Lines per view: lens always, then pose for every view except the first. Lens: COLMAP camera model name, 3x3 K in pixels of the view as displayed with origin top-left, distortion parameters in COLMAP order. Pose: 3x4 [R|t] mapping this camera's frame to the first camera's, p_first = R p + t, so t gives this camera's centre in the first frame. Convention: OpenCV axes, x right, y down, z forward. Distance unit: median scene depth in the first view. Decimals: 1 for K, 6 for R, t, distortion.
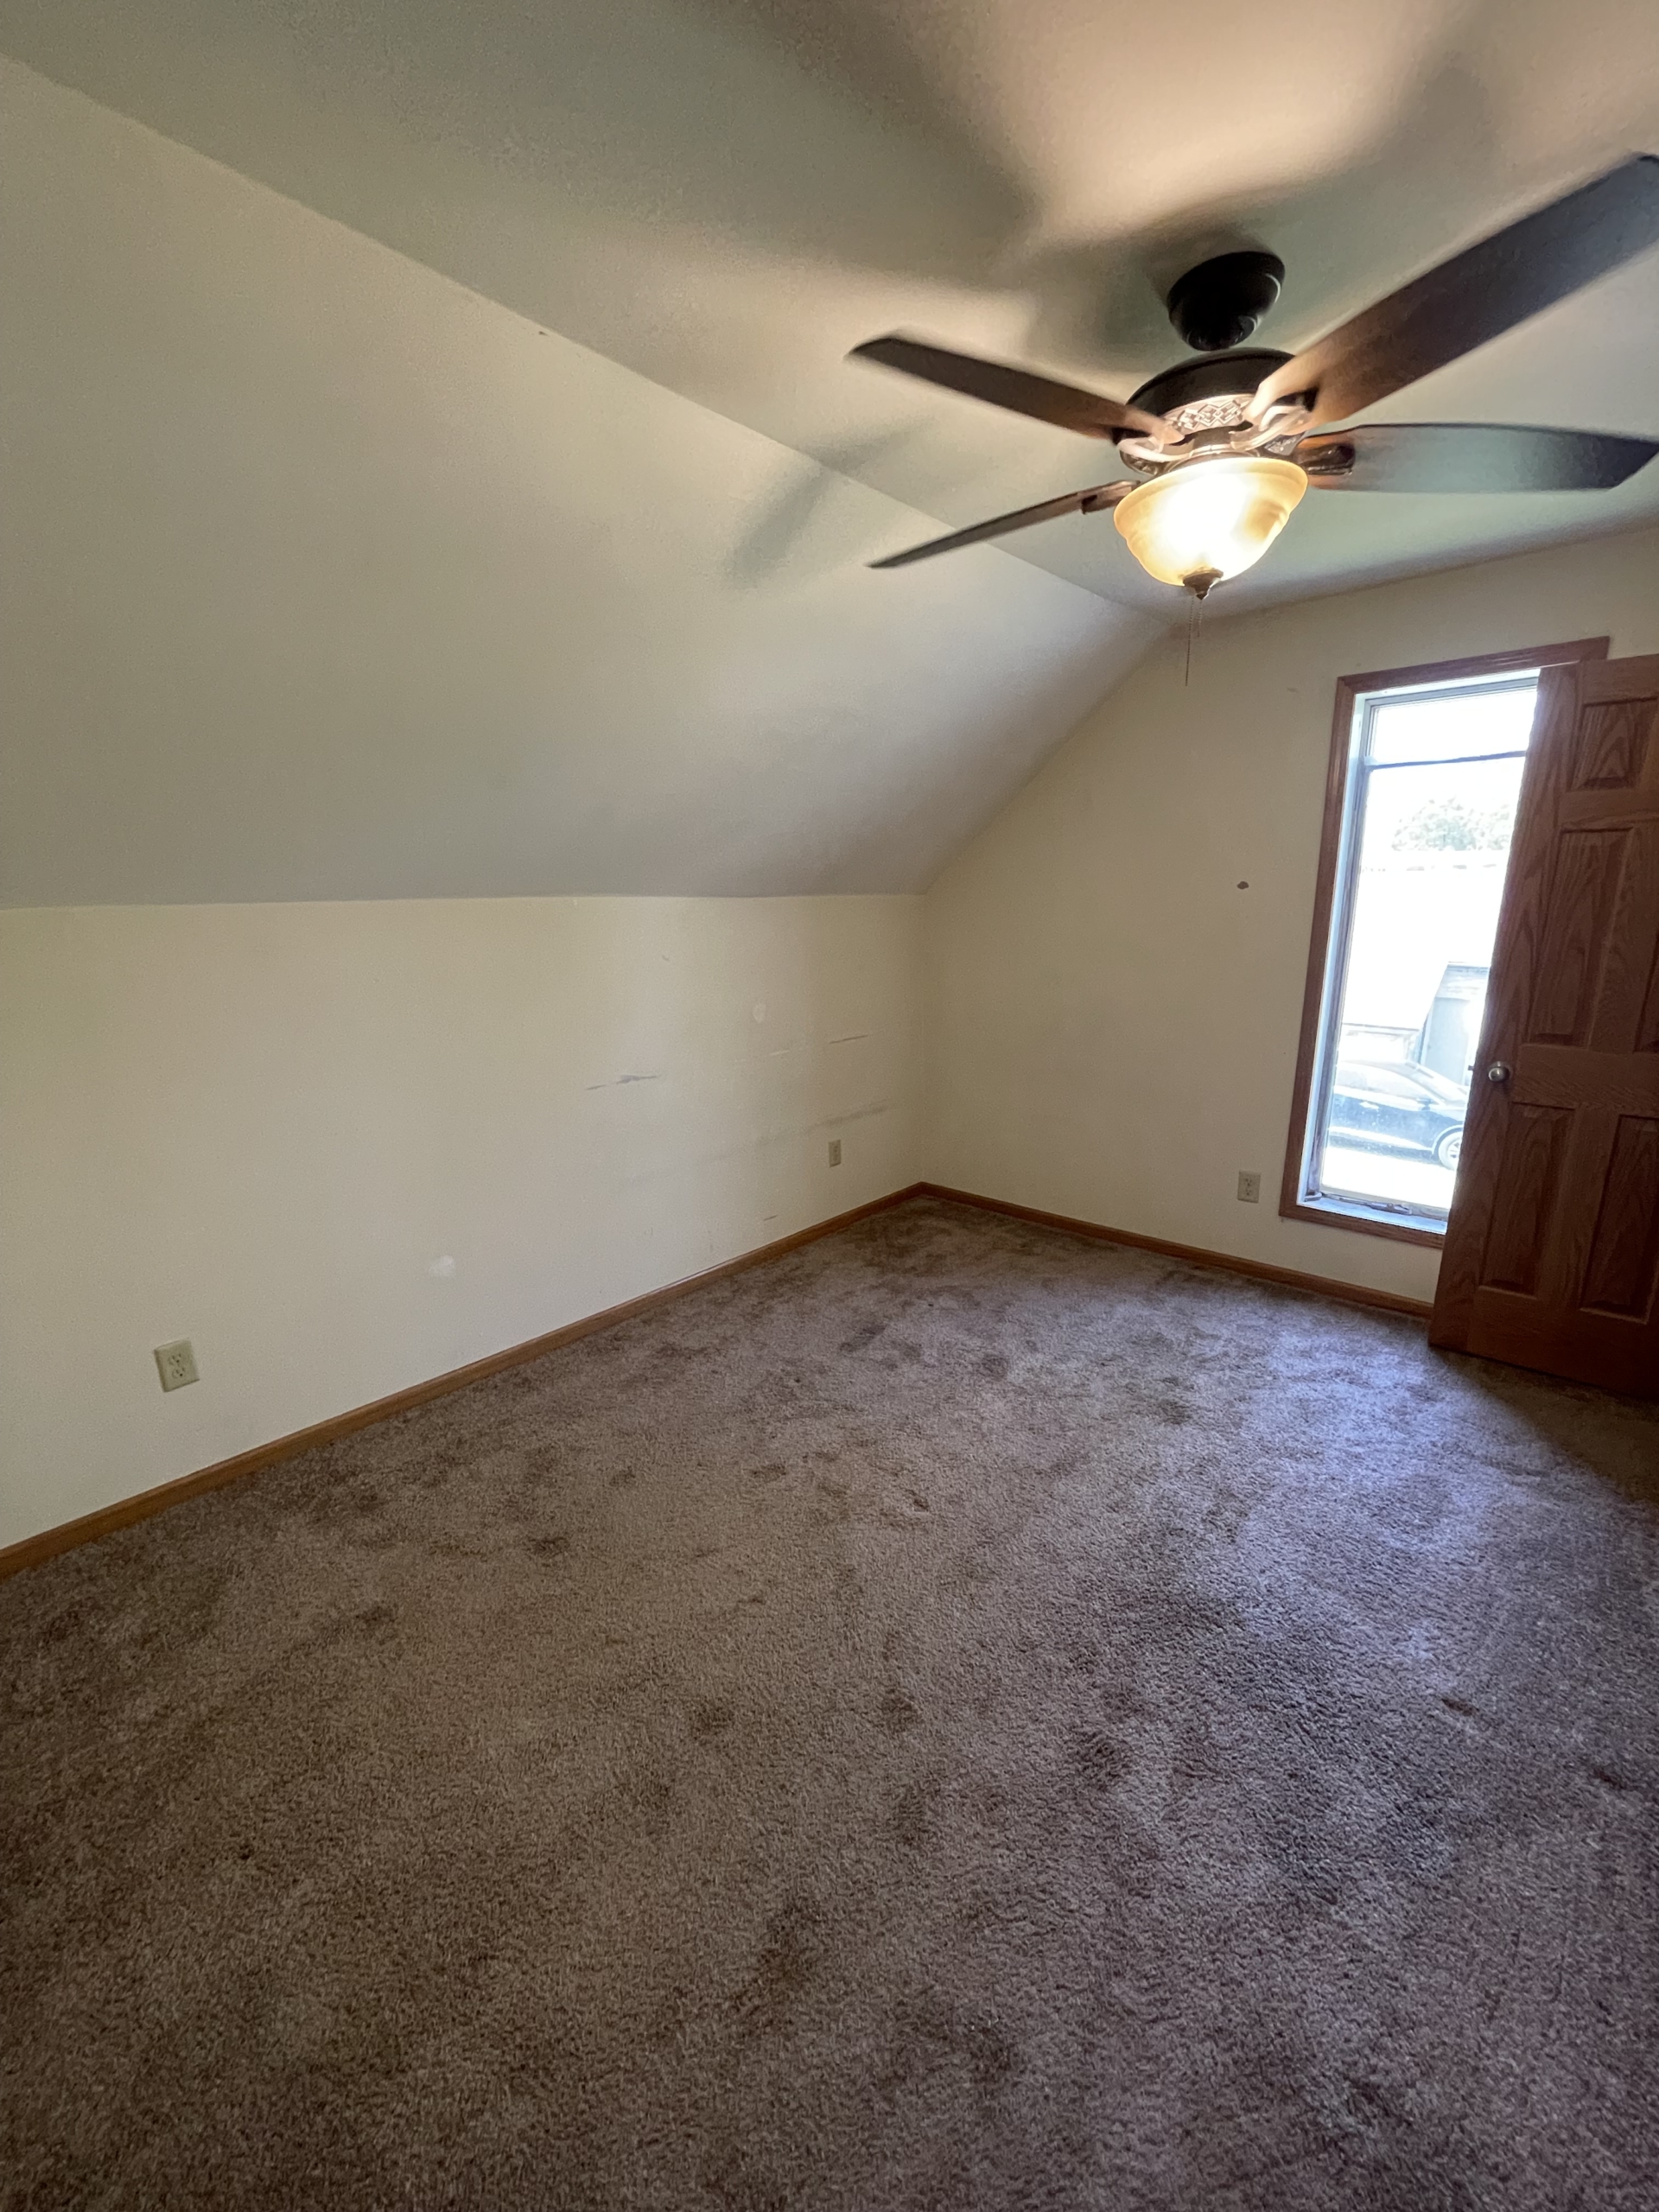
lens RADIAL K [[898.1, 0, 829.5], [0, 898.1, 1106.0], [0, 0, 1]] dist [-0.000284, -0.000057]
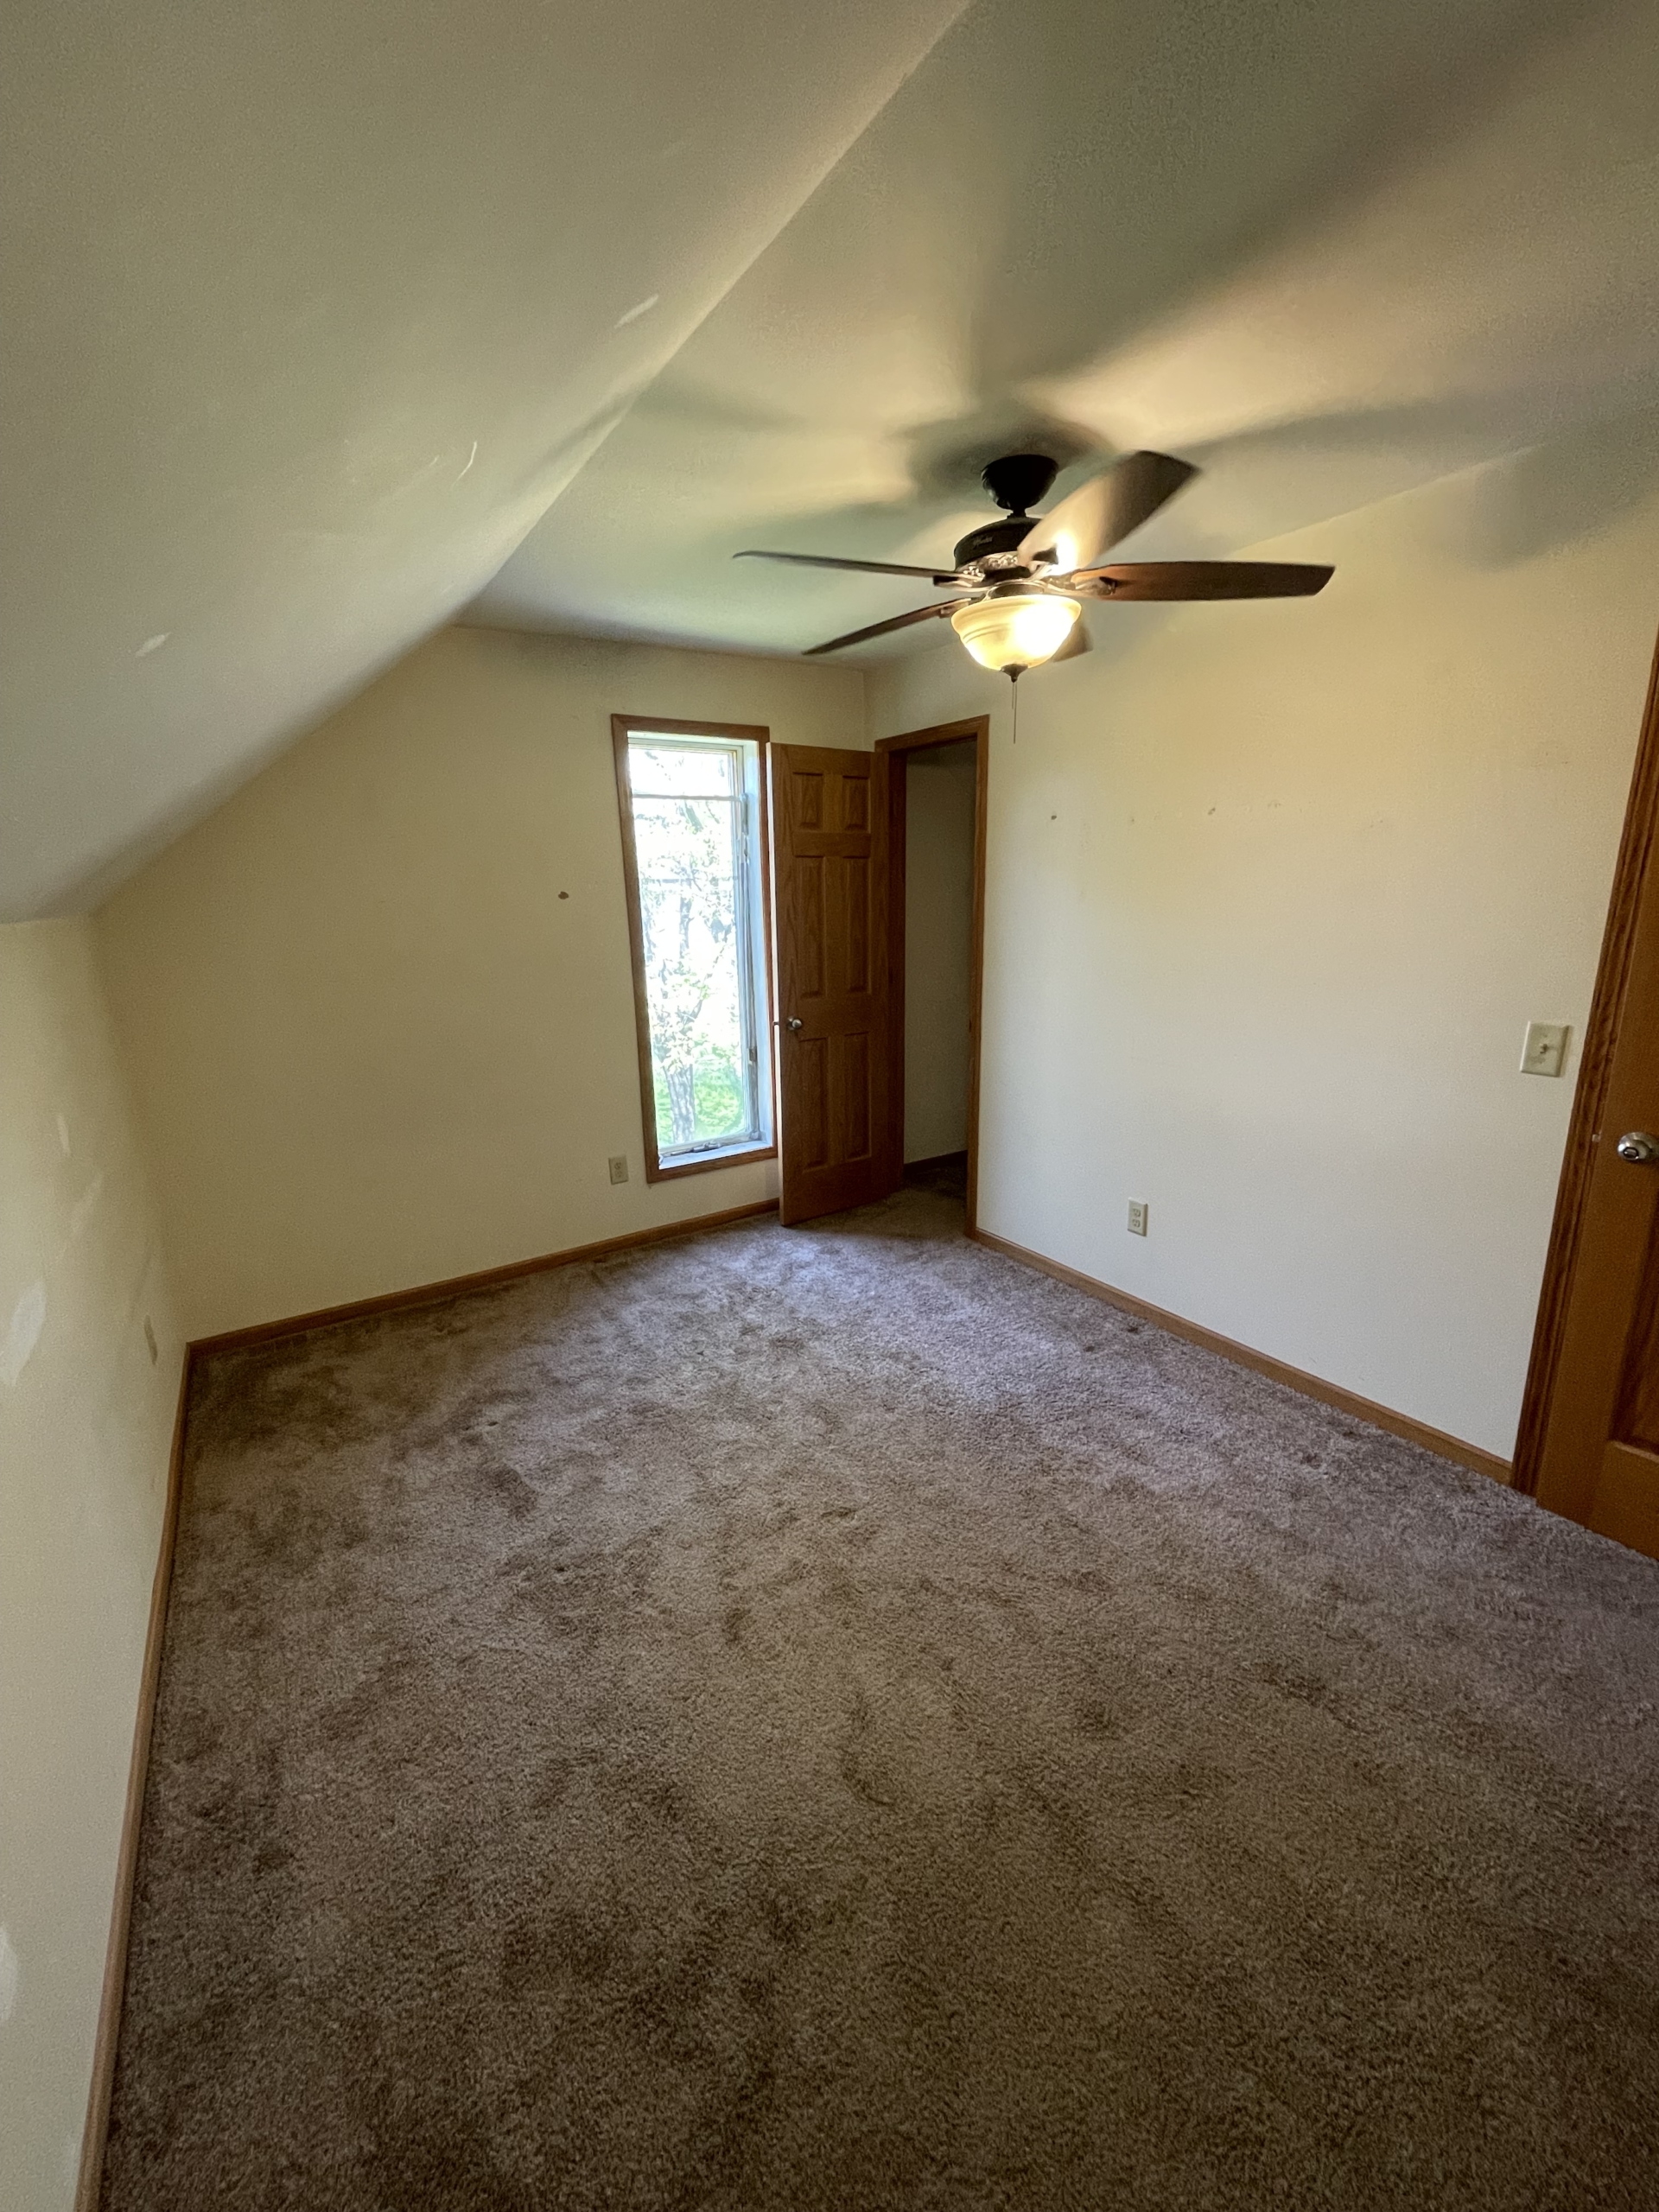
lens RADIAL K [[903.1, 0, 834.6], [0, 903.1, 1111.3], [0, 0, 1]] dist [0.002381, 0.000121]
pose [[0.250047, -0.232018, 0.940024, -0.566930], [0.243656, 0.954699, 0.170827, -0.119394], [-0.937074, 0.186328, 0.295252, 0.484580]]
